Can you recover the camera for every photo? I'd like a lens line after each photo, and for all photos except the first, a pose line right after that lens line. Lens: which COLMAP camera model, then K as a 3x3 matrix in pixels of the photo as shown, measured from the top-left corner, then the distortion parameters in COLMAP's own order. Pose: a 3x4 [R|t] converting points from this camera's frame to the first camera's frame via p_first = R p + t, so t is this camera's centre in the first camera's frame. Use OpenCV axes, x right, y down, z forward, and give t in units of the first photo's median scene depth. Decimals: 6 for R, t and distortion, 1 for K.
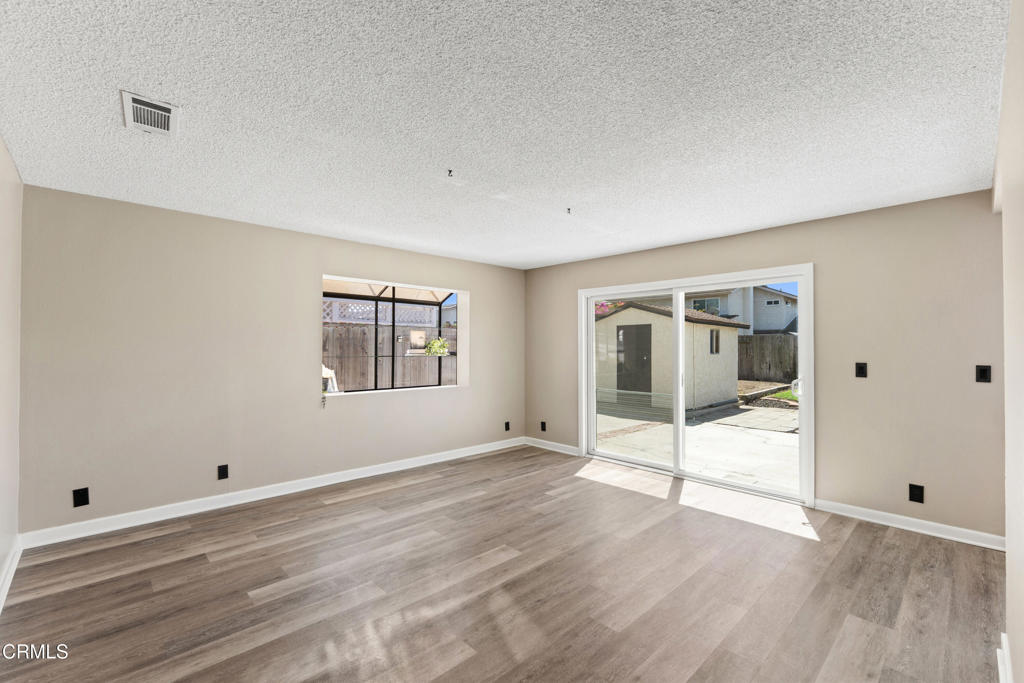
lens RADIAL K [[442.7, 0, 512.0], [0, 442.7, 341.5], [0, 0, 1]] dist [-0.001482, -0.000233]
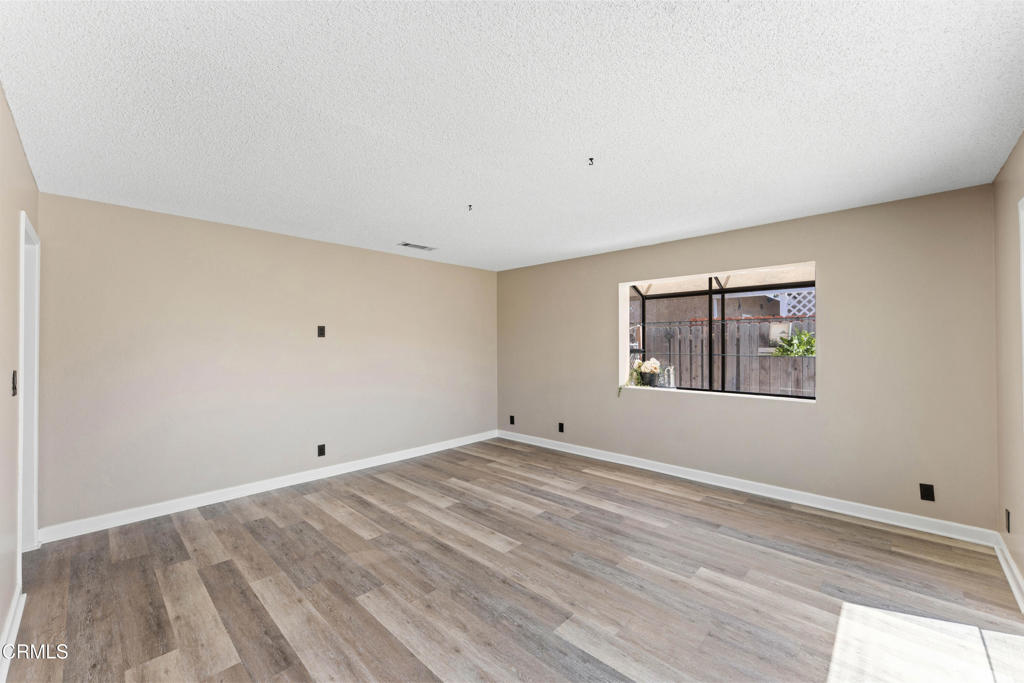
lens RADIAL K [[406.6, 0, 510.5], [0, 406.6, 342.3], [0, 0, 1]] dist [-0.002032, -0.000040]
pose [[0.046093, -0.006901, -0.998913, 0.719917], [0.016808, 0.999840, -0.006132, 0.007476], [0.998796, -0.016507, 0.046202, 0.749398]]
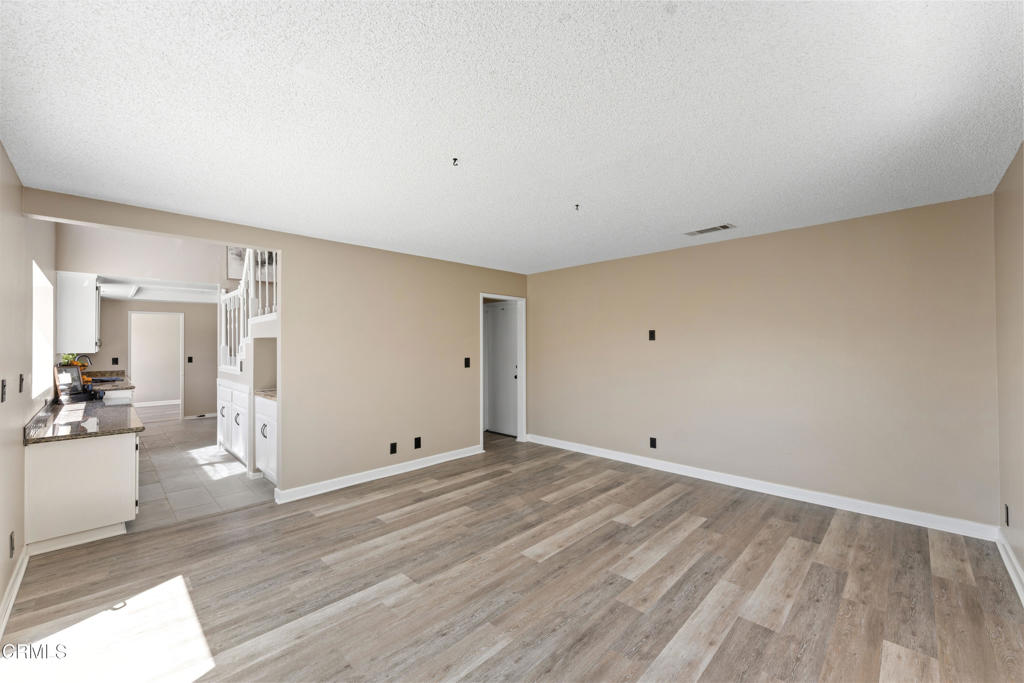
lens RADIAL K [[406.6, 0, 510.5], [0, 406.6, 342.3], [0, 0, 1]] dist [-0.002032, -0.000040]
pose [[-0.999620, 0.004128, -0.027248, 0.053418], [0.004722, 0.999752, -0.021760, 0.008955], [0.027151, -0.021881, -0.999392, 1.490400]]
